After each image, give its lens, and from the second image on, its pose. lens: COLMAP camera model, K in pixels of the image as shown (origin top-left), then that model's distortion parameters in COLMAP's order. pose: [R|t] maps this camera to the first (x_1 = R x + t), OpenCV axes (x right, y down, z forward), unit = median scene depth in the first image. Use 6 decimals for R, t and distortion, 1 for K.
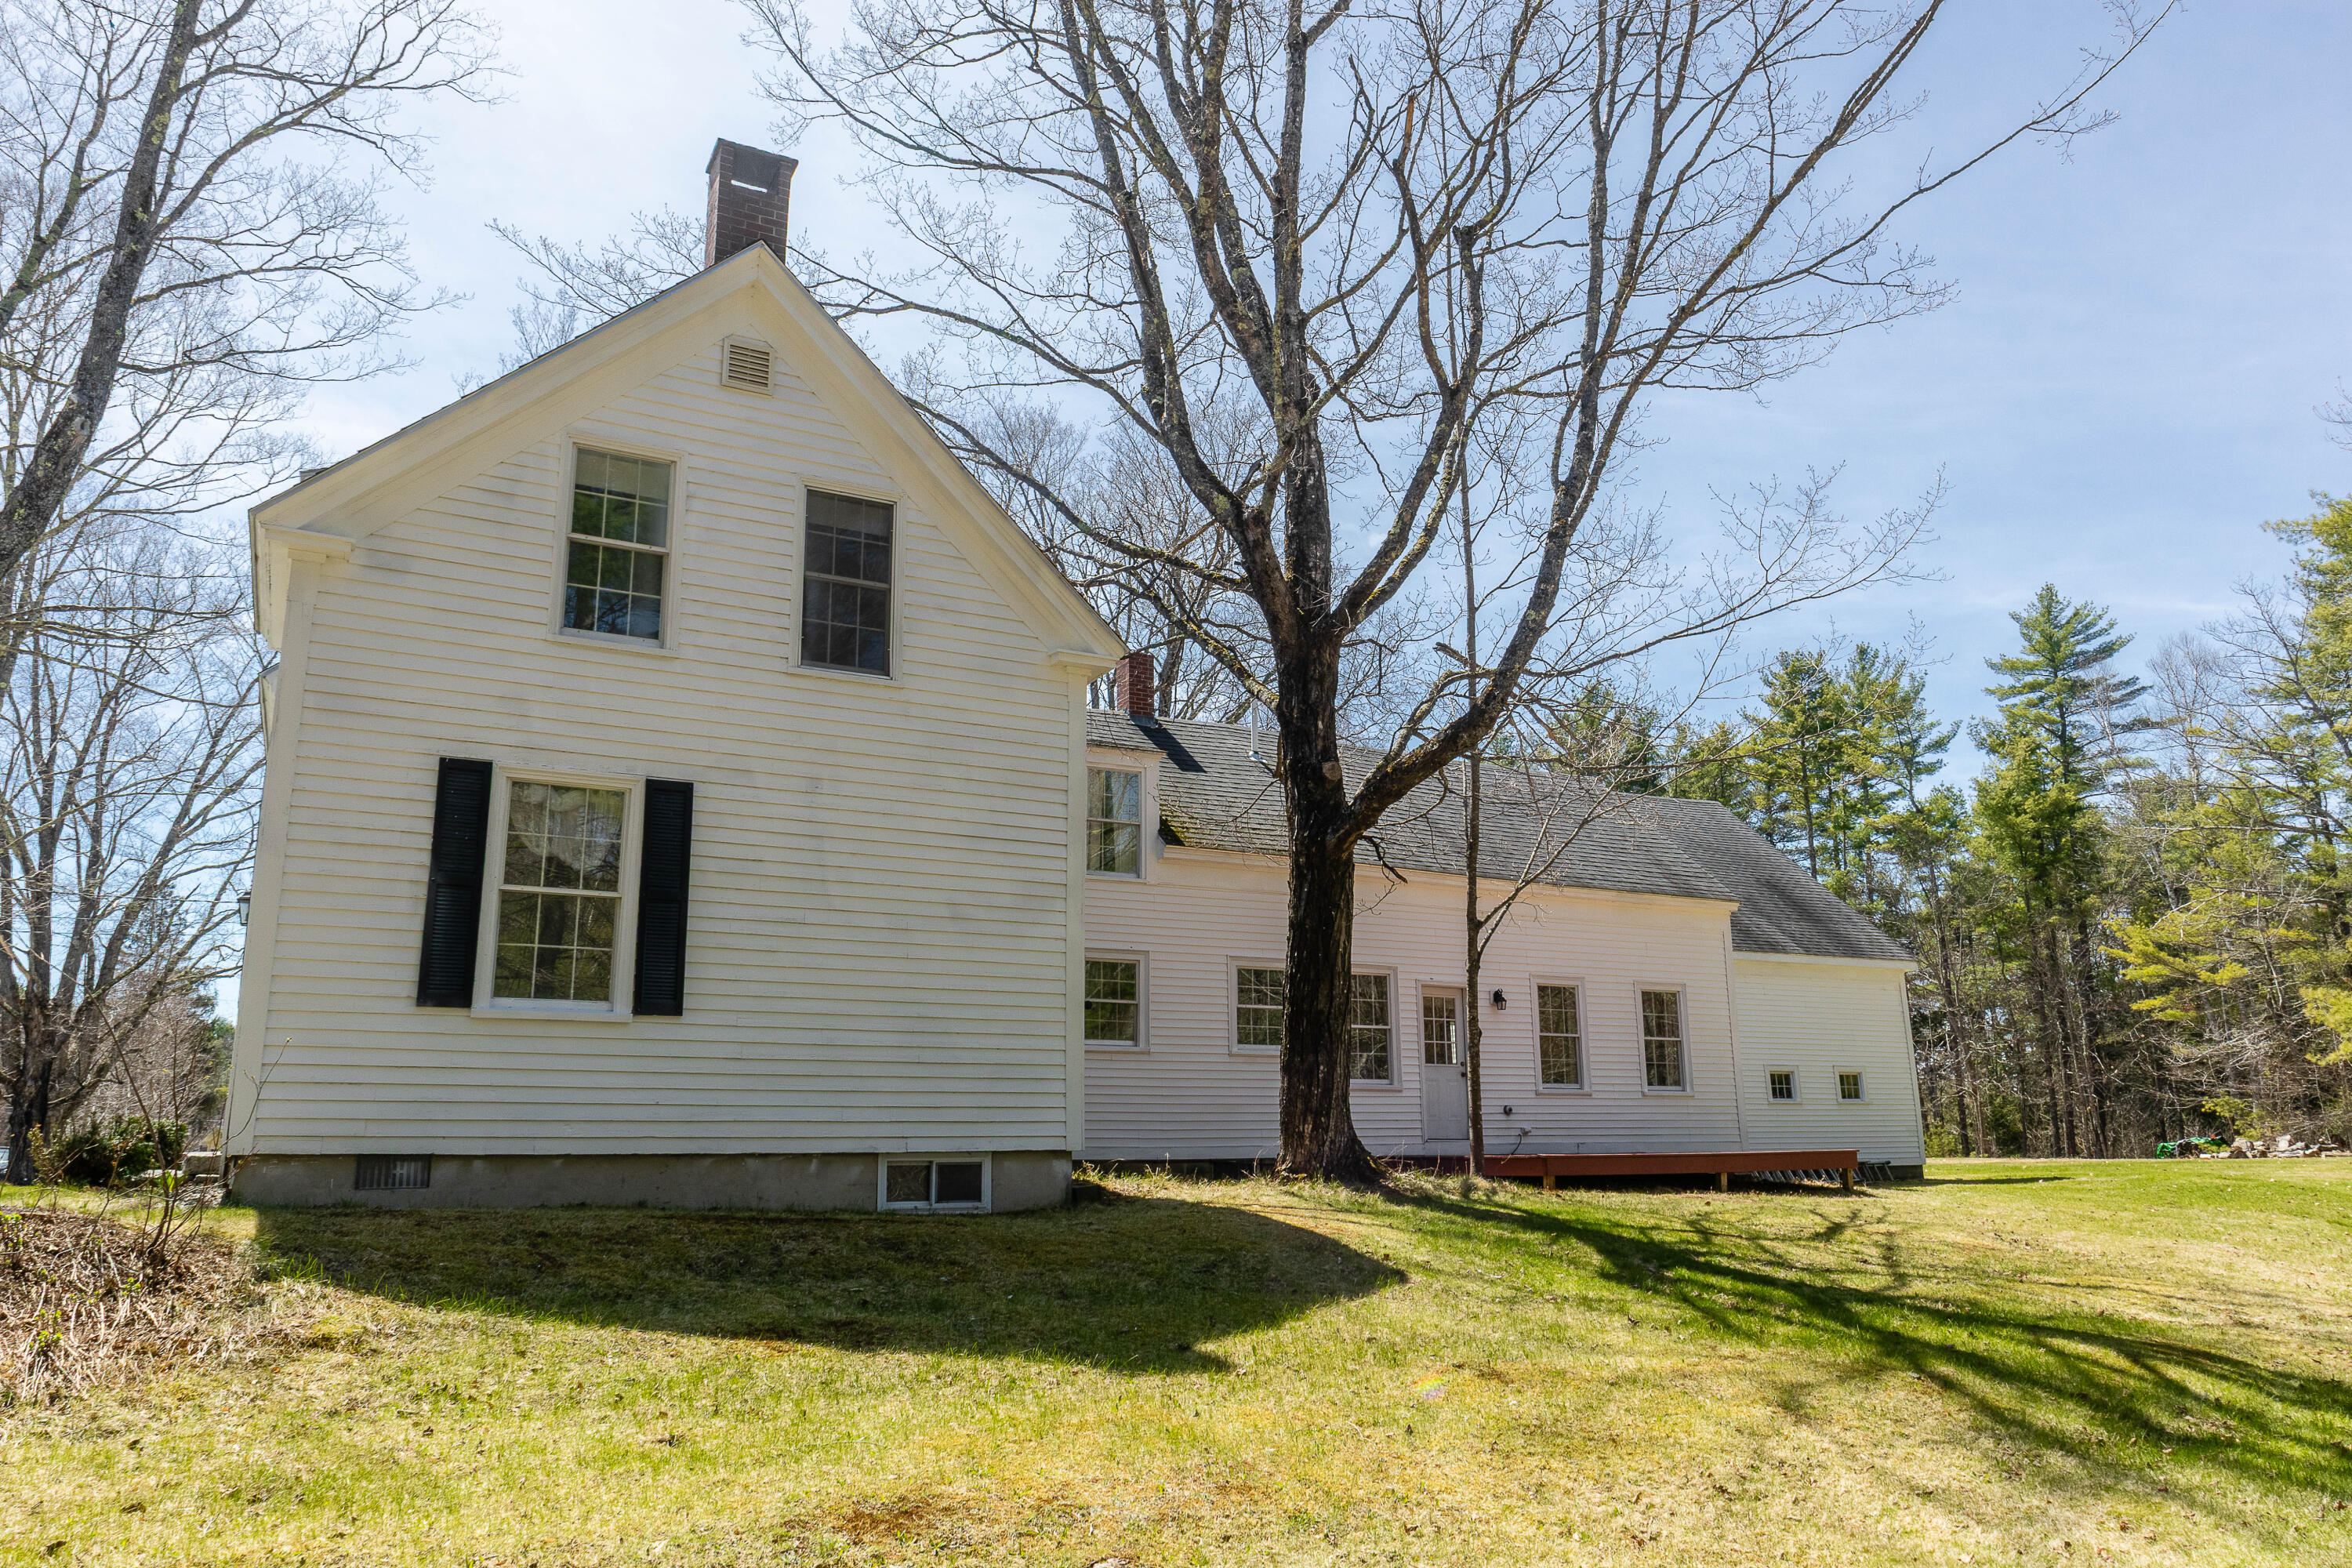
lens RADIAL K [[1622.5, 0, 1173.7], [0, 1622.5, 796.2], [0, 0, 1]] dist [-0.001274, 0.001815]
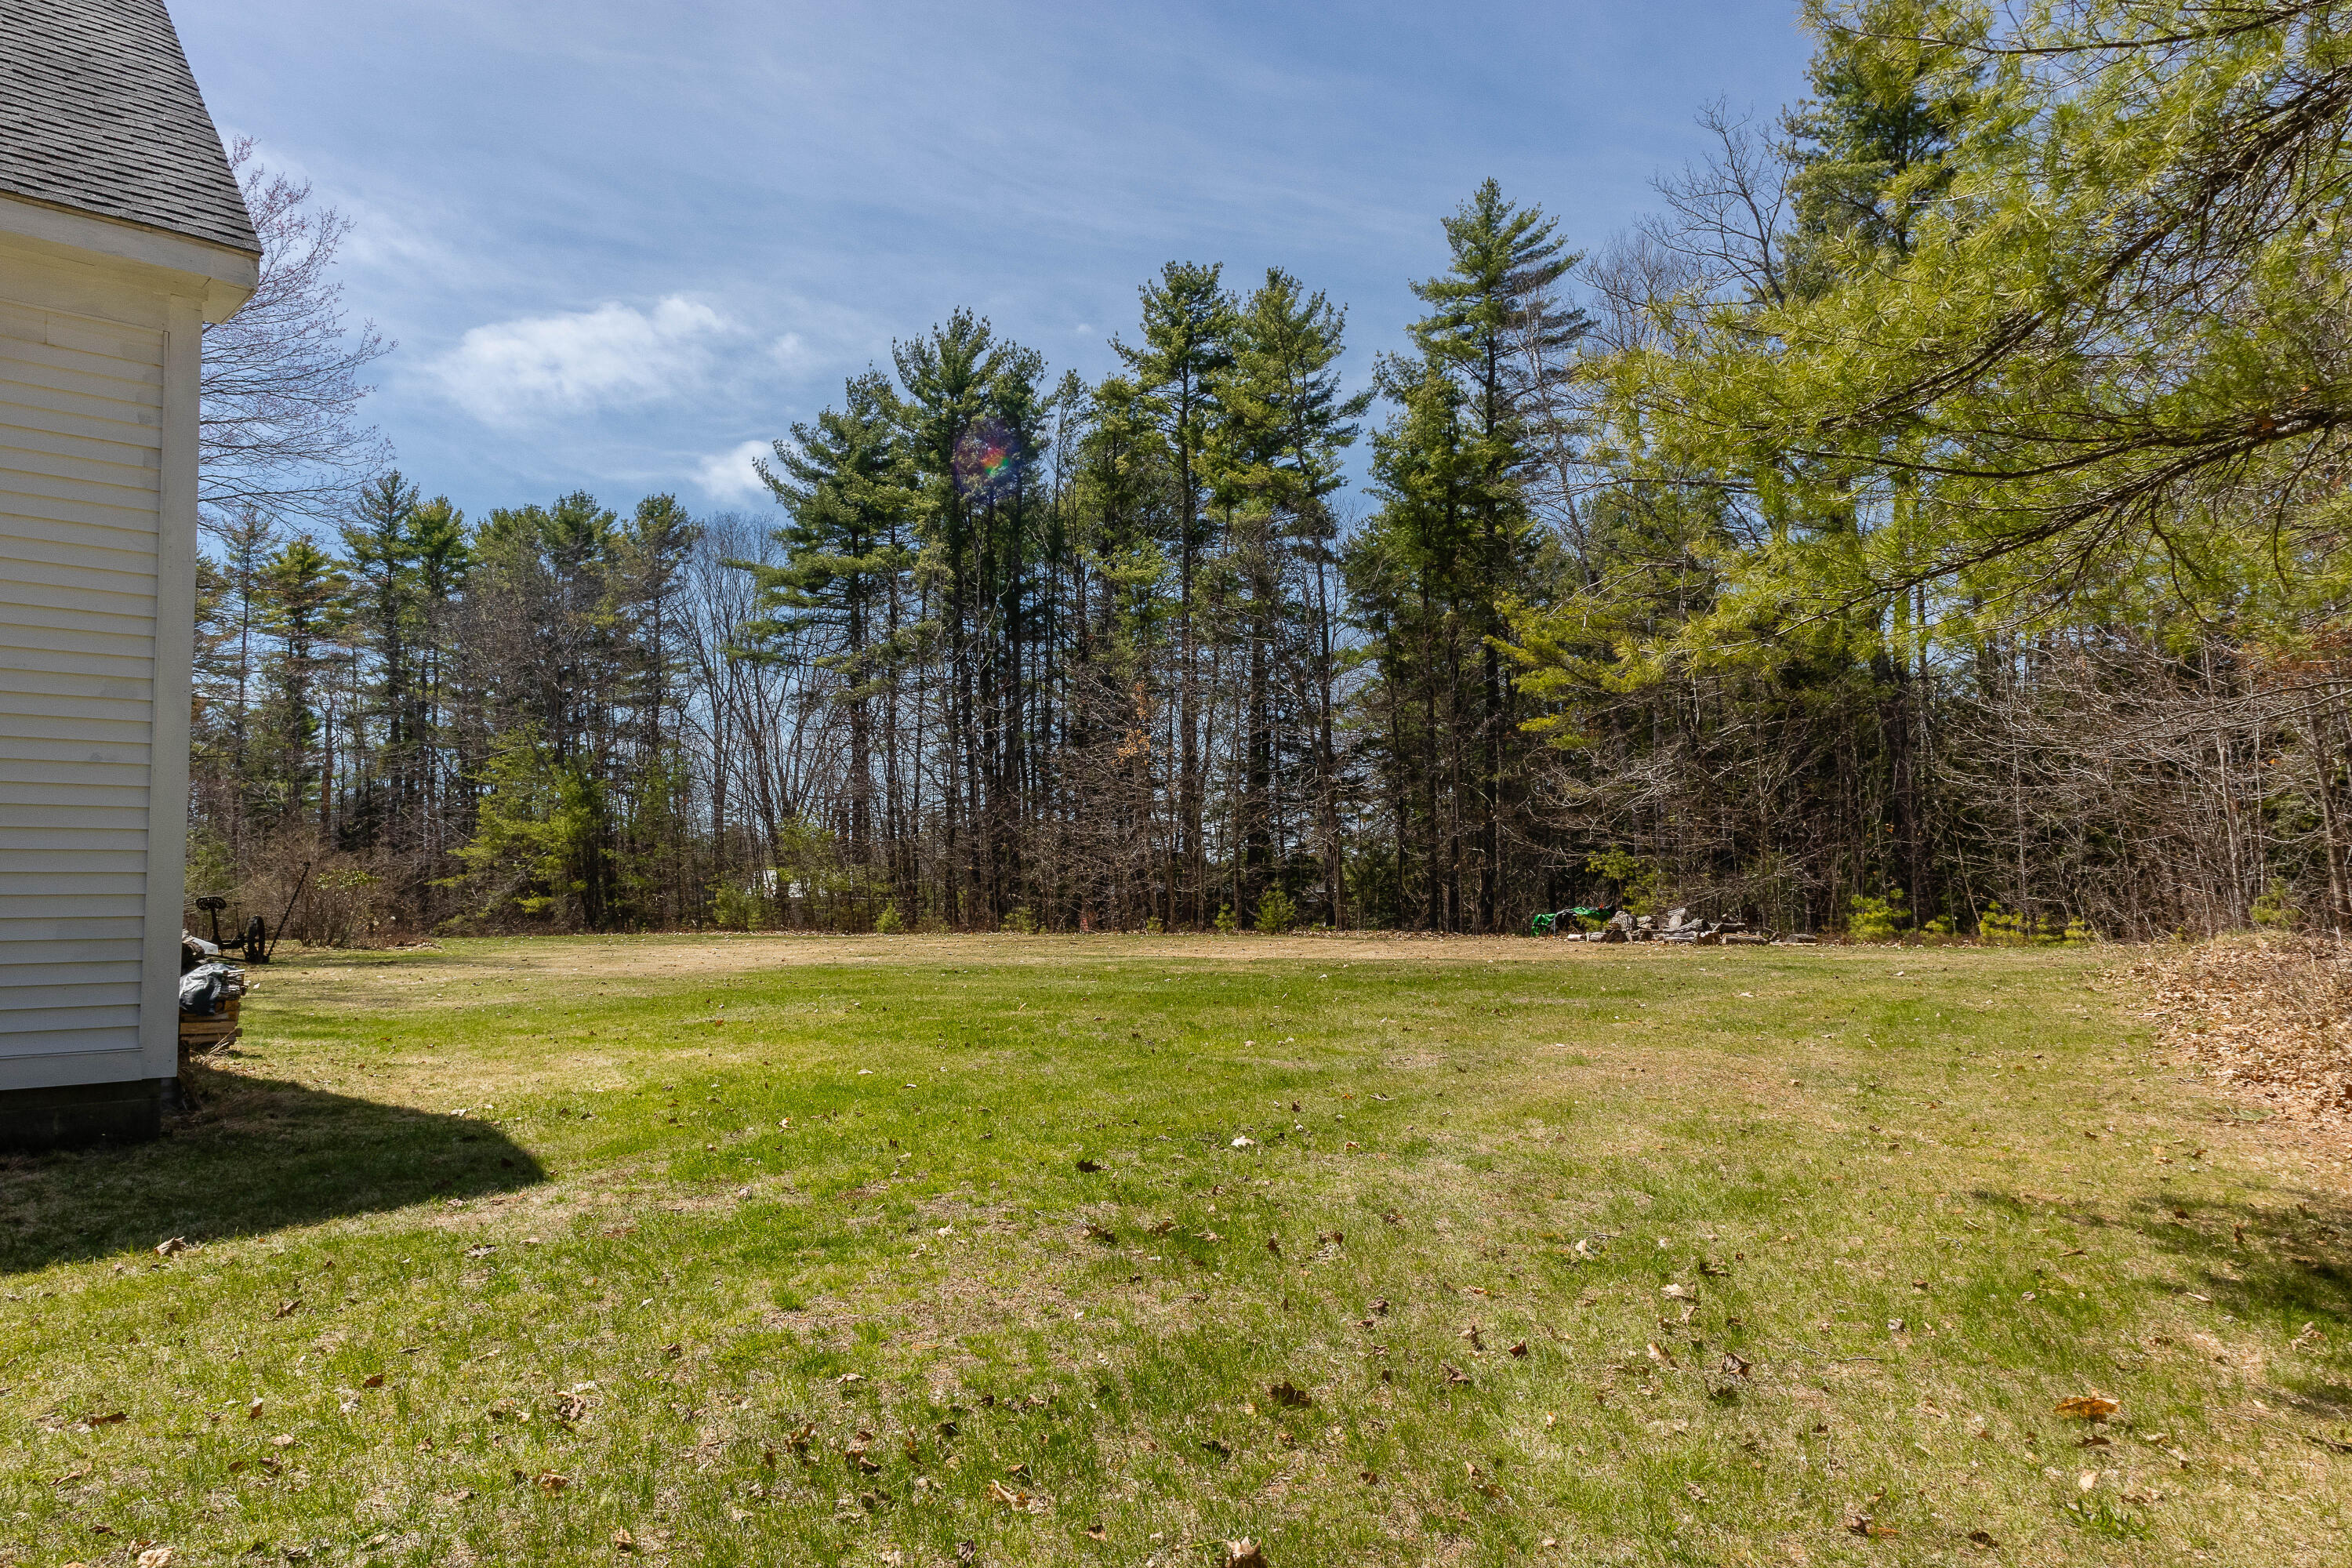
lens RADIAL K [[1594.8, 0, 1167.0], [0, 1594.8, 784.1], [0, 0, 1]] dist [-0.005478, 0.003279]
pose [[0.967266, 0.018090, 0.253121, 1.344867], [-0.052622, 0.990073, 0.130330, 0.362444], [-0.248250, -0.139383, 0.958616, 1.846223]]
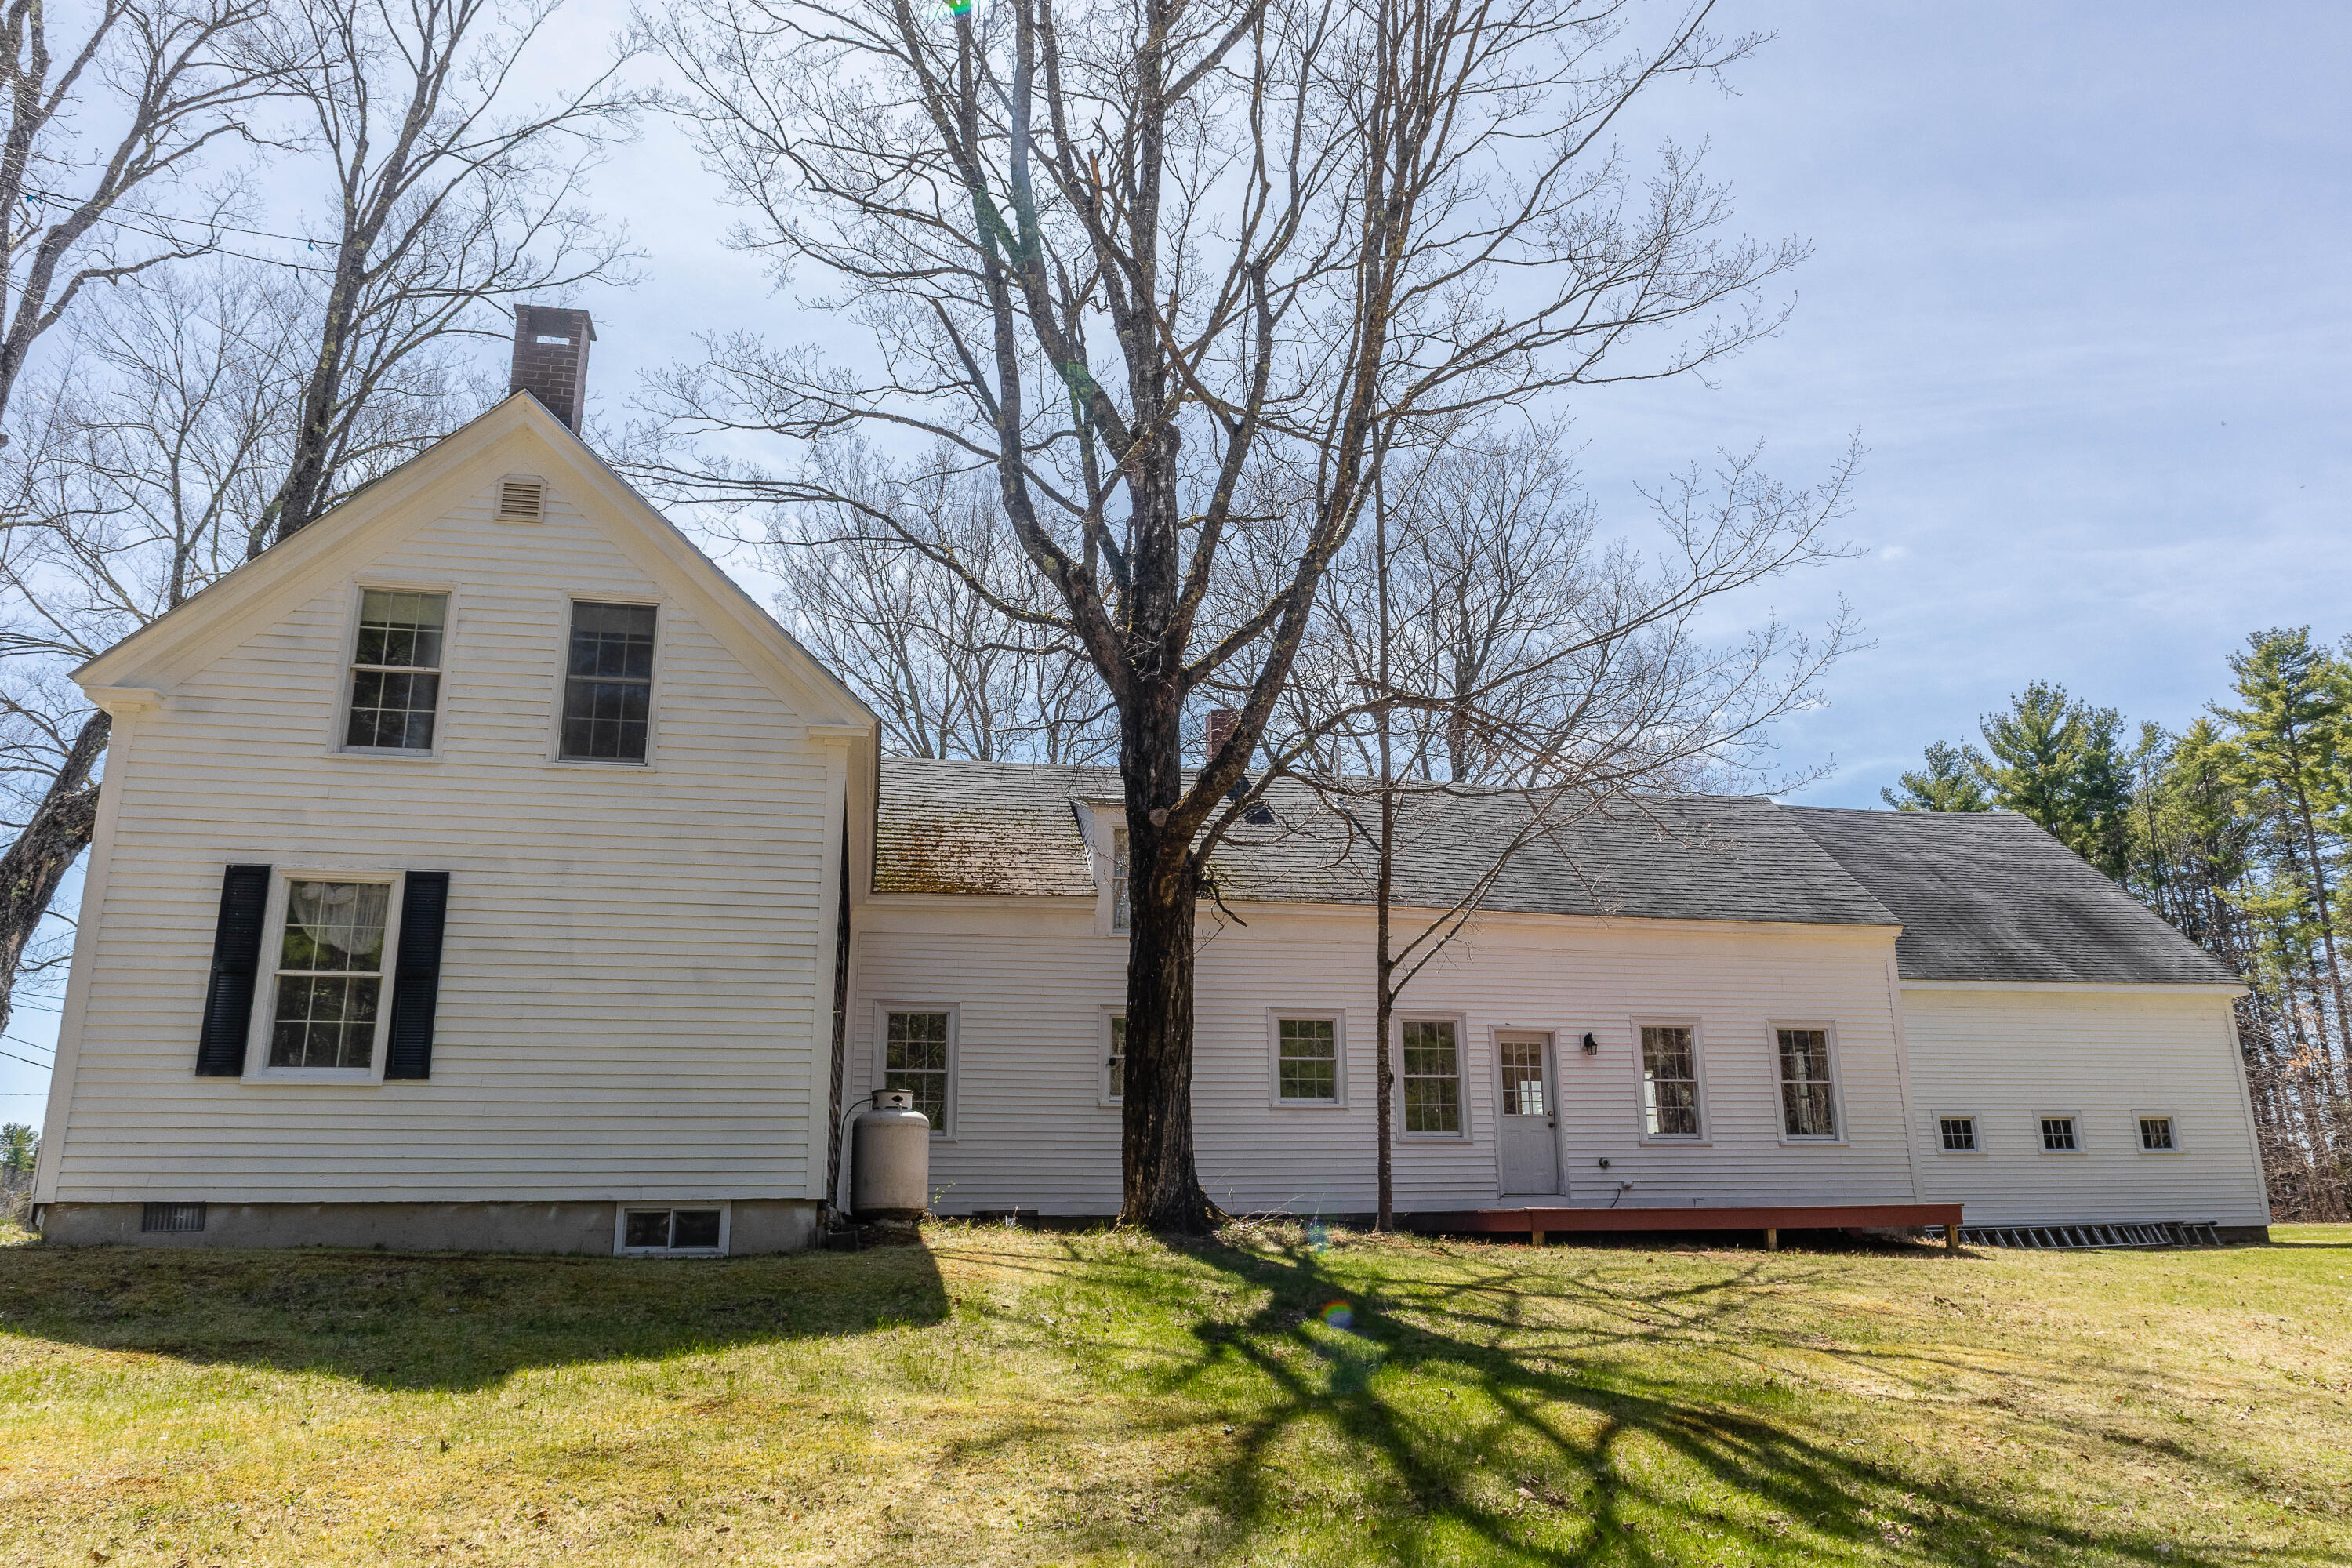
lens RADIAL K [[1622.5, 0, 1173.7], [0, 1622.5, 796.2], [0, 0, 1]] dist [-0.001274, 0.001815]
pose [[0.954491, -0.076084, -0.288373, 0.456077], [0.064574, 0.996698, -0.049232, 0.024131], [0.291166, 0.028370, 0.956252, 0.055385]]
